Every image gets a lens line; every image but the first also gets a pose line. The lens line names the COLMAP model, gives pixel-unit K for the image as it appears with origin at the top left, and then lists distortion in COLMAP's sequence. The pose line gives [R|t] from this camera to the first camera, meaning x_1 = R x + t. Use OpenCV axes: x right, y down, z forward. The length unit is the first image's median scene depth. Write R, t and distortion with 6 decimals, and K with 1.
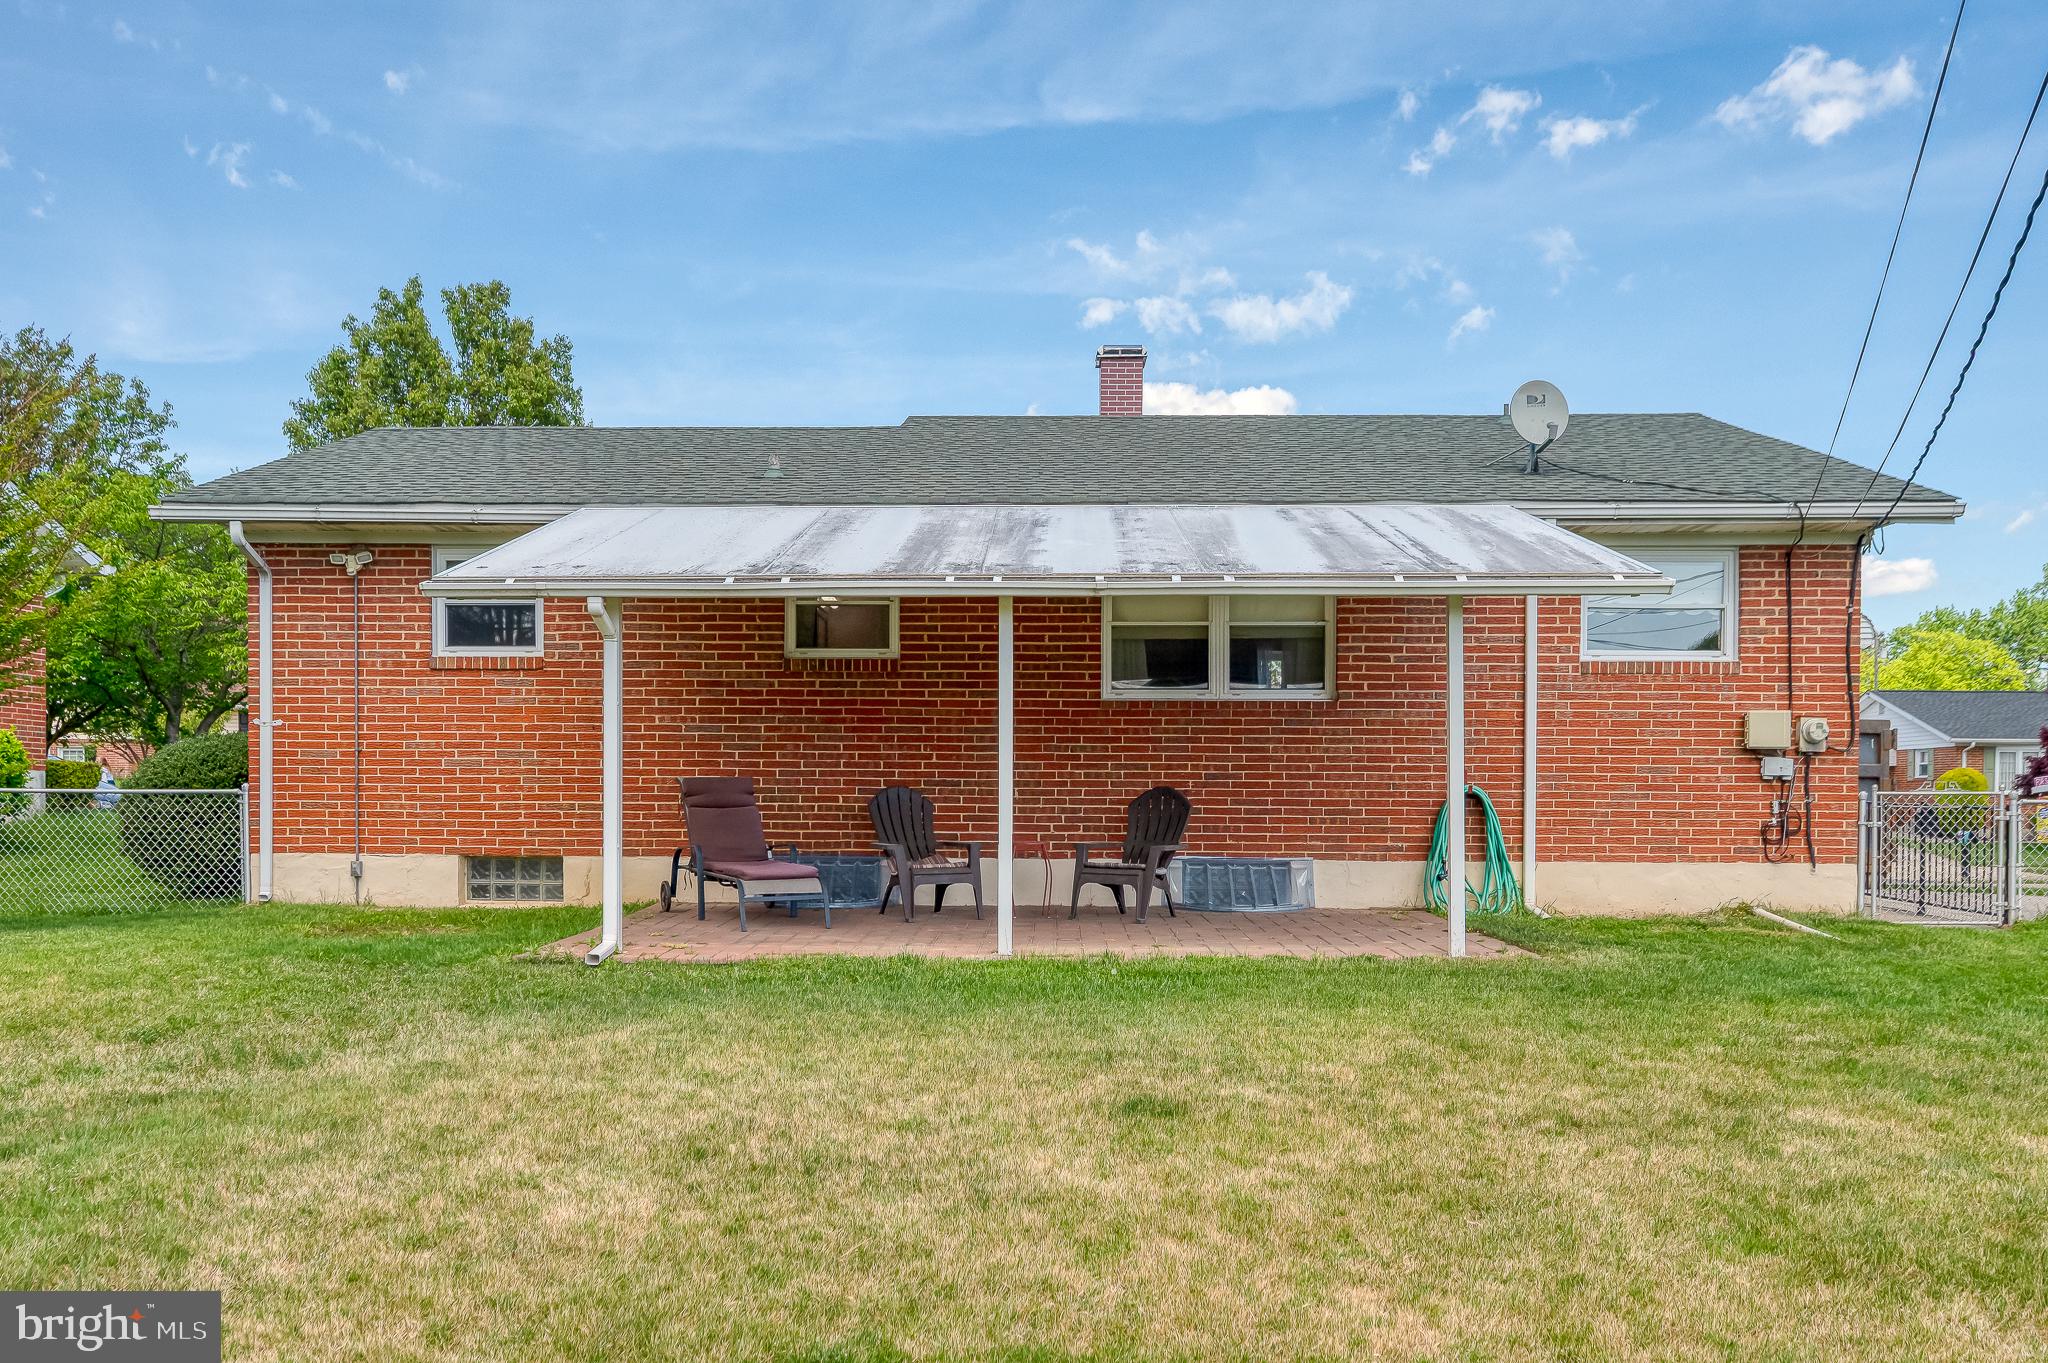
lens RADIAL K [[1800.3, 0, 1022.4], [0, 1800.3, 793.2], [0, 0, 1]] dist [0.008705, -0.001073]
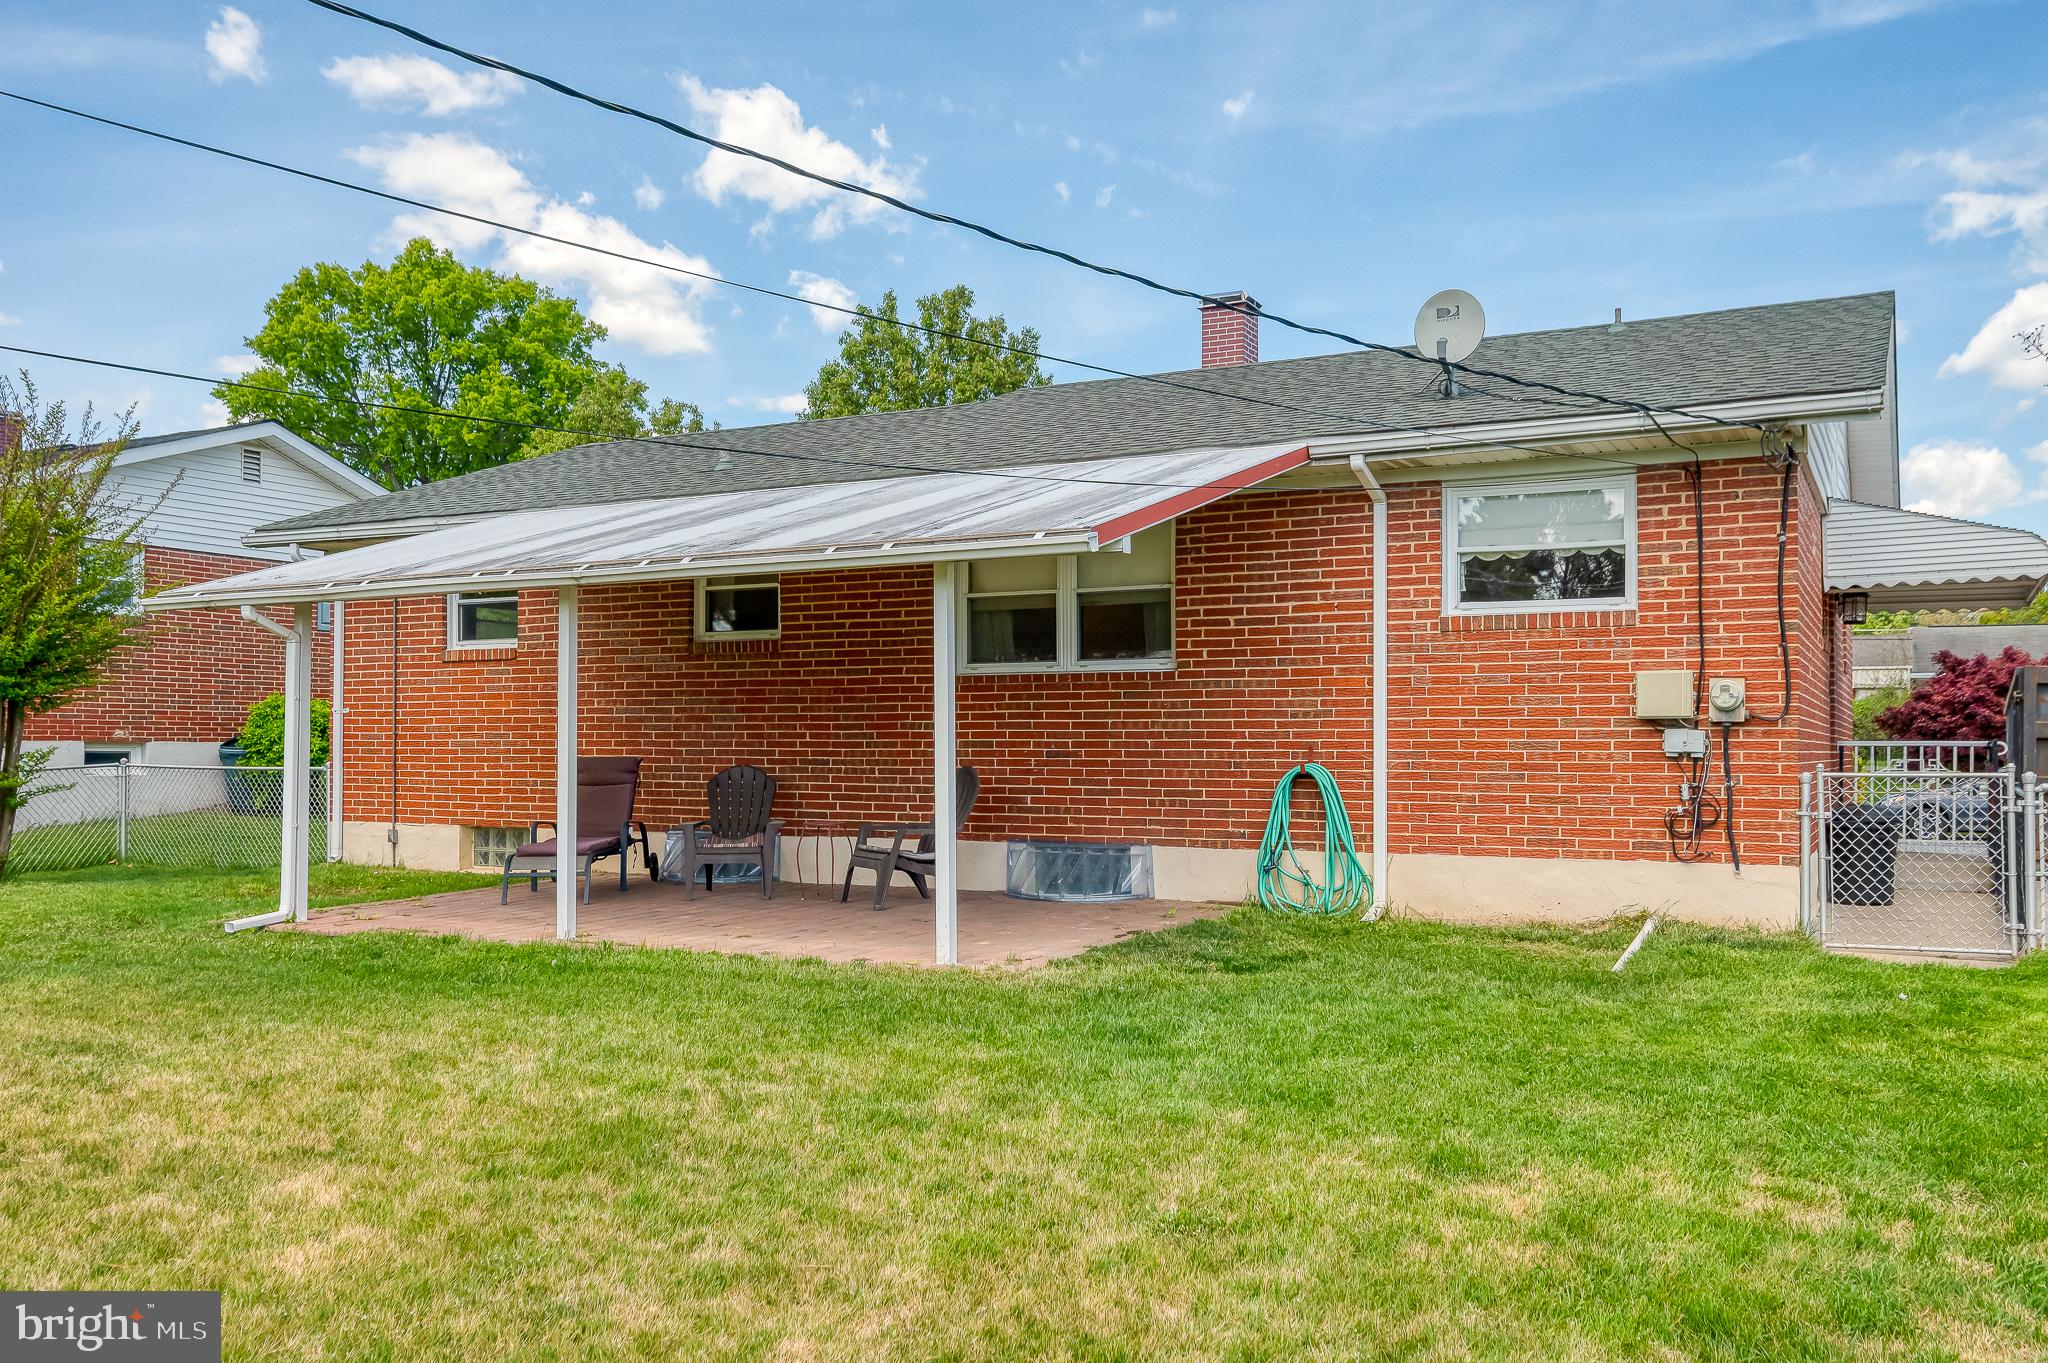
lens RADIAL K [[1715.6, 0, 960.2], [0, 1715.6, 686.6], [0, 0, 1]] dist [0.003395, 0.005316]
pose [[0.896387, -0.020711, -0.442788, 0.461085], [0.006026, 0.999385, -0.034547, -0.014087], [0.443232, 0.028299, 0.895960, 0.179161]]
